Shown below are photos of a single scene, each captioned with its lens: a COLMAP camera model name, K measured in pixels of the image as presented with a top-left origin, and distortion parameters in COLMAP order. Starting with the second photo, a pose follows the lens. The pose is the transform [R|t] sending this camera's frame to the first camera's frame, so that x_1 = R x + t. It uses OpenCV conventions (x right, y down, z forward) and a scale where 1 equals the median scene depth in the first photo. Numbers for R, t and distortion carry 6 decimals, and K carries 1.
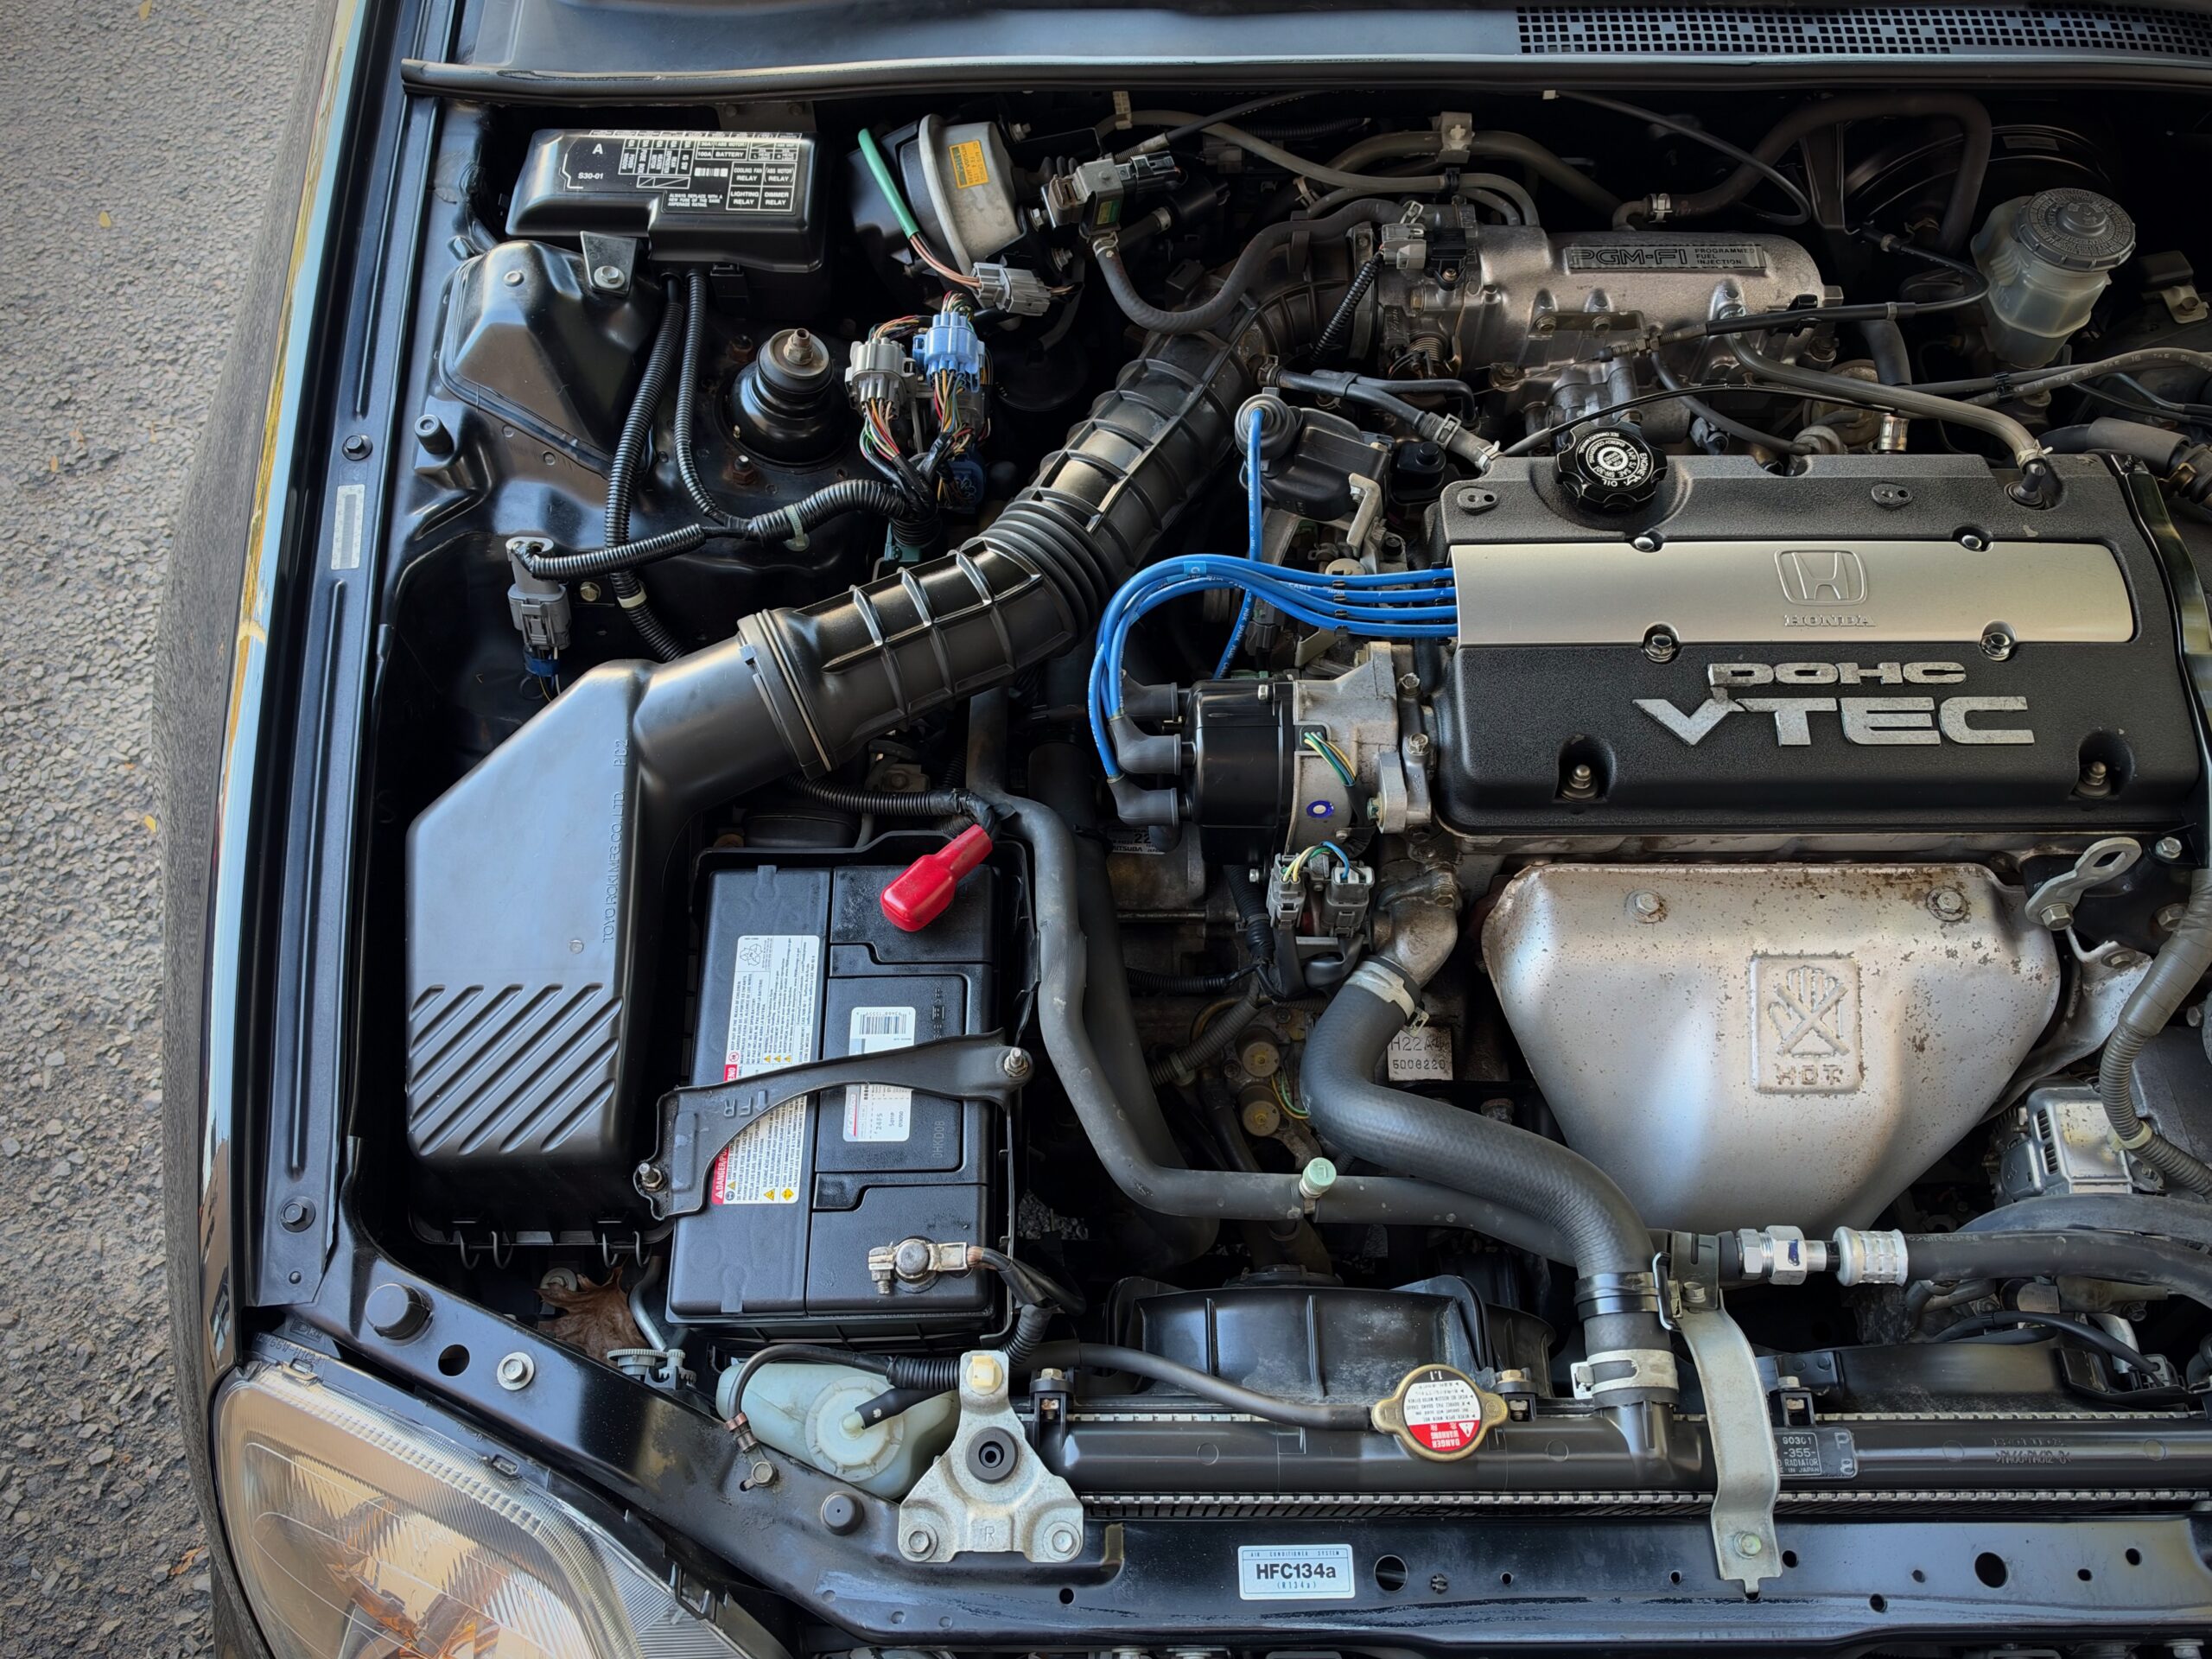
lens RADIAL K [[1684.8, 0, 1090.8], [0, 1684.8, 825.9], [0, 0, 1]] dist [0.096407, -0.221105]
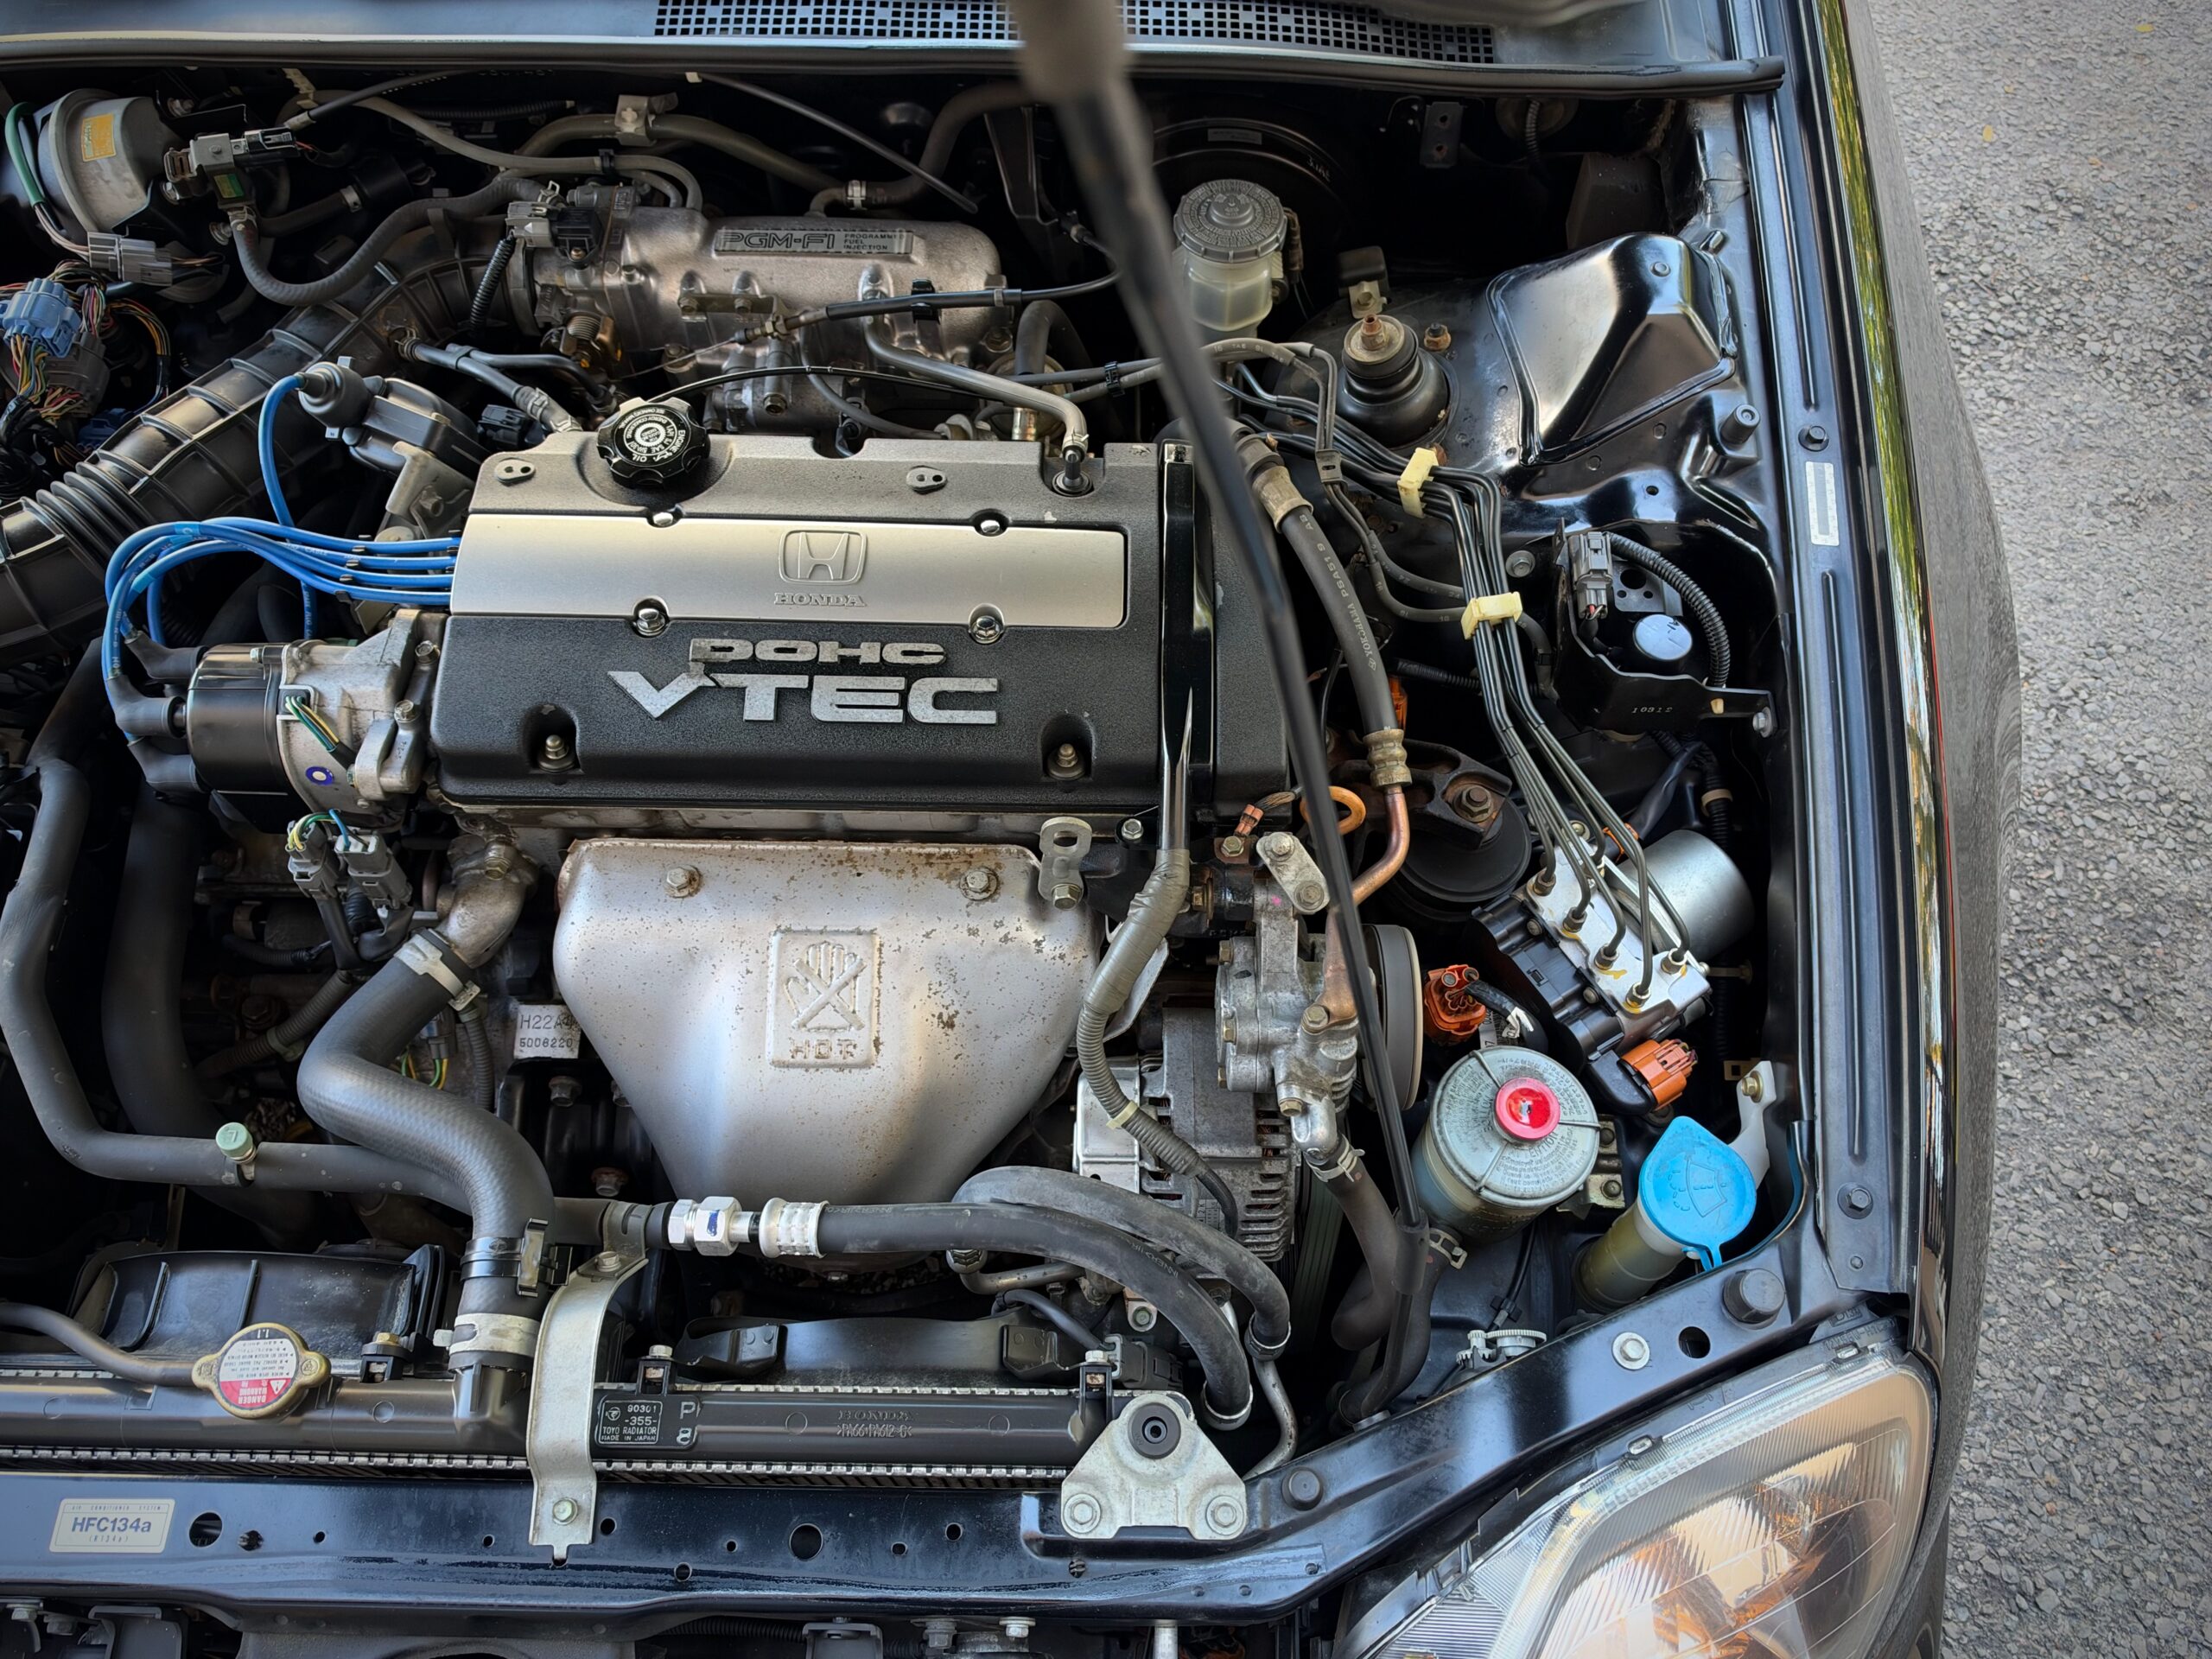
lens RADIAL K [[1684.8, 0, 1090.8], [0, 1684.8, 825.9], [0, 0, 1]] dist [0.096407, -0.221105]
pose [[0.999809, 0.019555, 0.000680, 0.581085], [-0.019551, 0.999793, -0.005599, 0.015946], [-0.000790, 0.005585, 0.999984, -0.005207]]
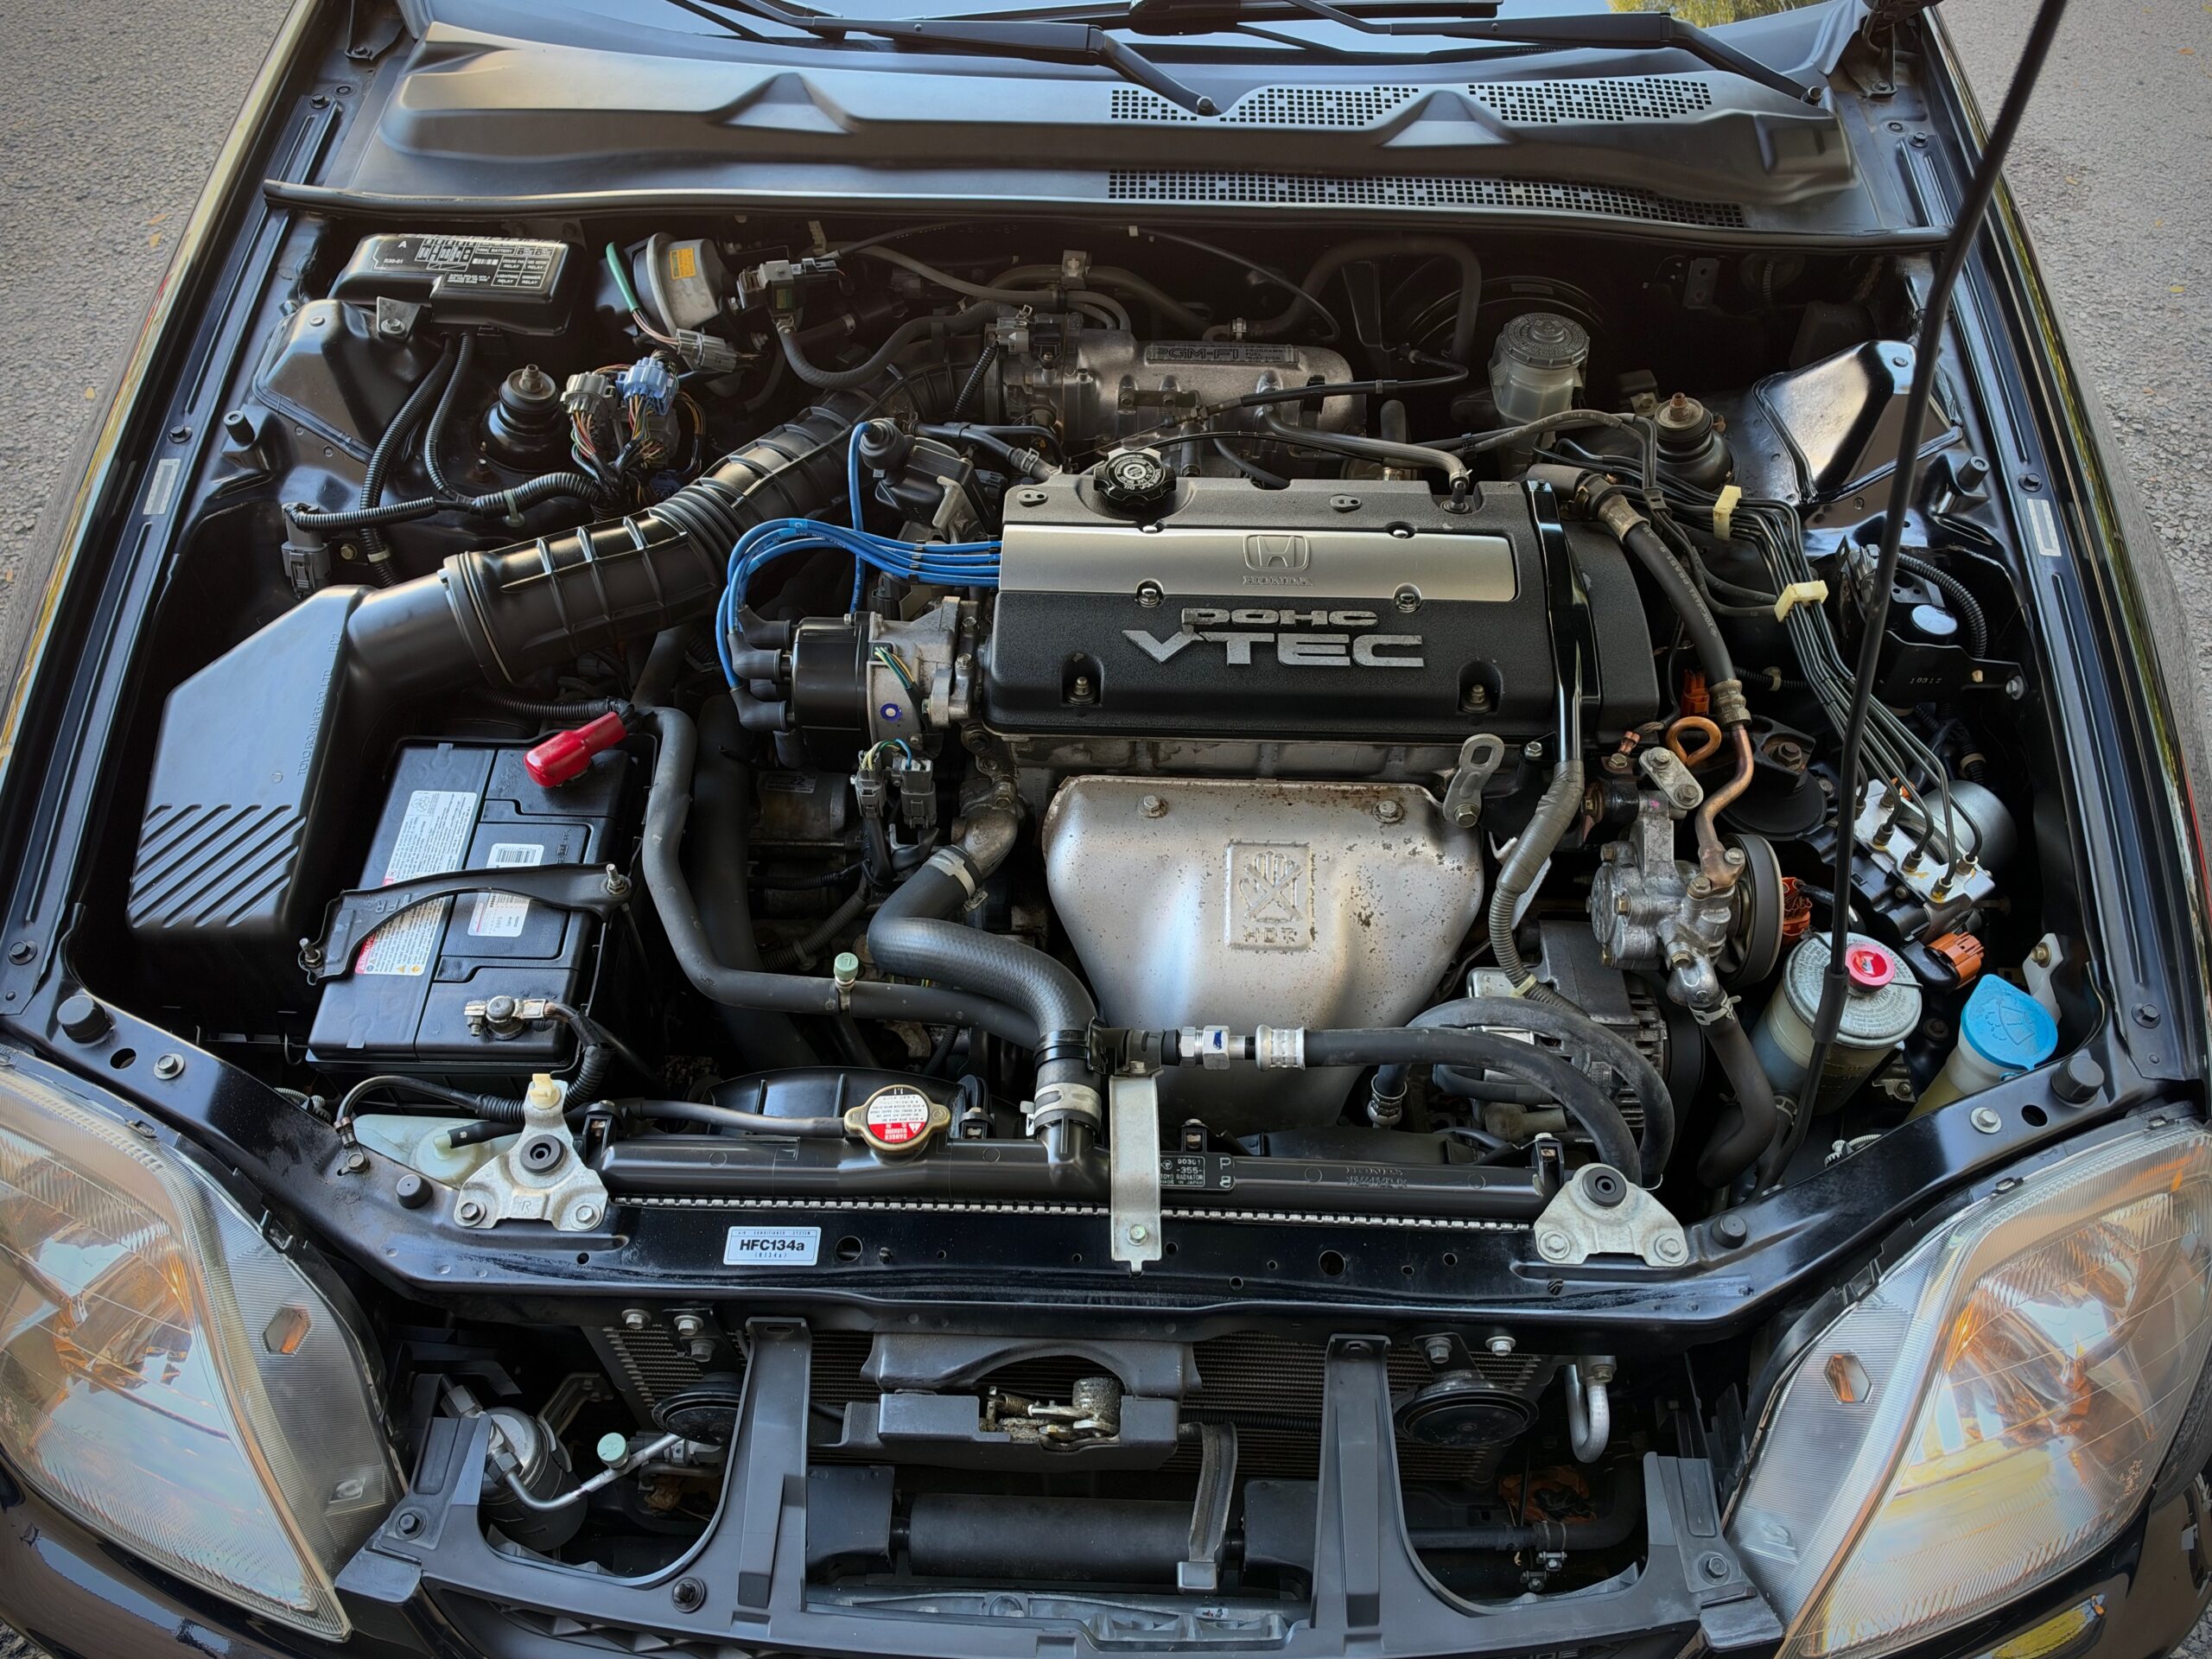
lens RADIAL K [[1669.5, 0, 1106.0], [0, 1669.5, 829.5], [0, 0, 1]] dist [0.132682, -0.271539]
pose [[0.999508, 0.030862, -0.005525, 0.305861], [-0.031352, 0.982575, -0.183203, 0.300582], [-0.000225, 0.183286, 0.983060, -0.230989]]
